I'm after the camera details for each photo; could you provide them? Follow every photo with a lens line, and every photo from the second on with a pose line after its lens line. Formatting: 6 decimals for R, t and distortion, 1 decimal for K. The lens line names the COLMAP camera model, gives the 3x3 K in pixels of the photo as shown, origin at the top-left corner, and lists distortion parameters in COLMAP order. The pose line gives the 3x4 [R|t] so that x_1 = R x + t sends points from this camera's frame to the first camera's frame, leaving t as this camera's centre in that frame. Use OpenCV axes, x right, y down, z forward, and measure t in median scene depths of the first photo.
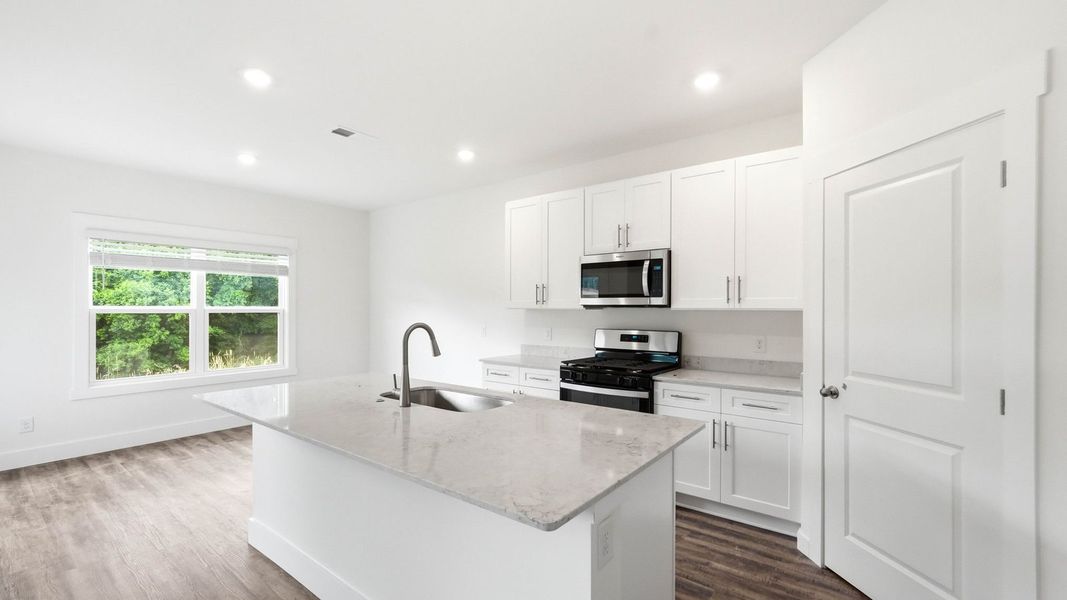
lens RADIAL K [[431.2, 0, 541.9], [0, 431.2, 308.7], [0, 0, 1]] dist [0.007346, 0.000694]
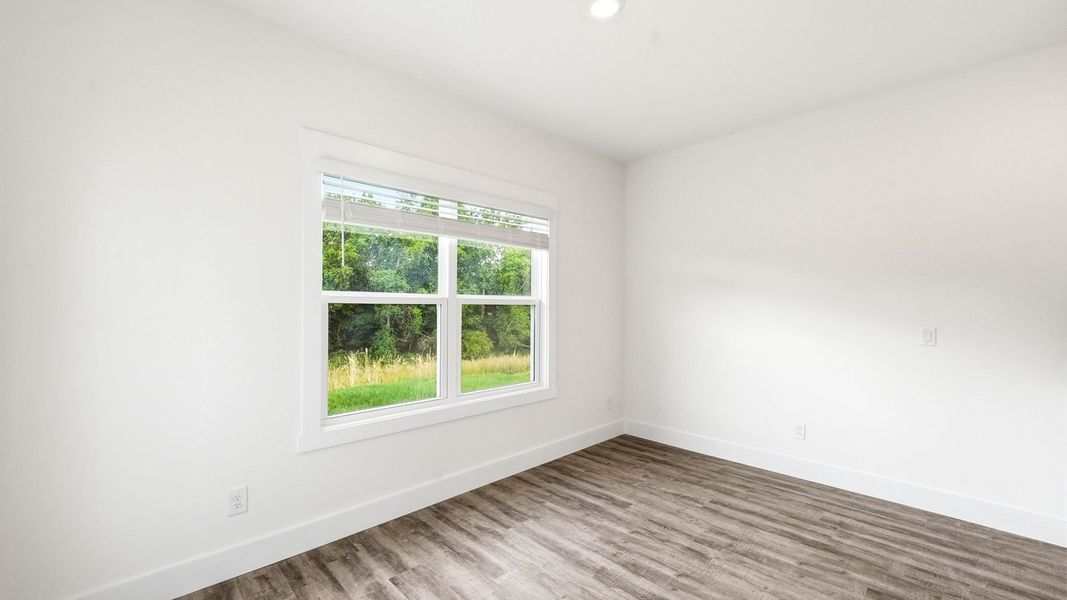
lens RADIAL K [[431.2, 0, 568.1], [0, 431.2, 304.2], [0, 0, 1]] dist [0.007346, 0.000694]
pose [[0.992678, 0.002399, -0.120768, -0.671346], [-0.001797, 0.999985, 0.005094, 0.008596], [0.120779, -0.004839, 0.992668, 0.483360]]
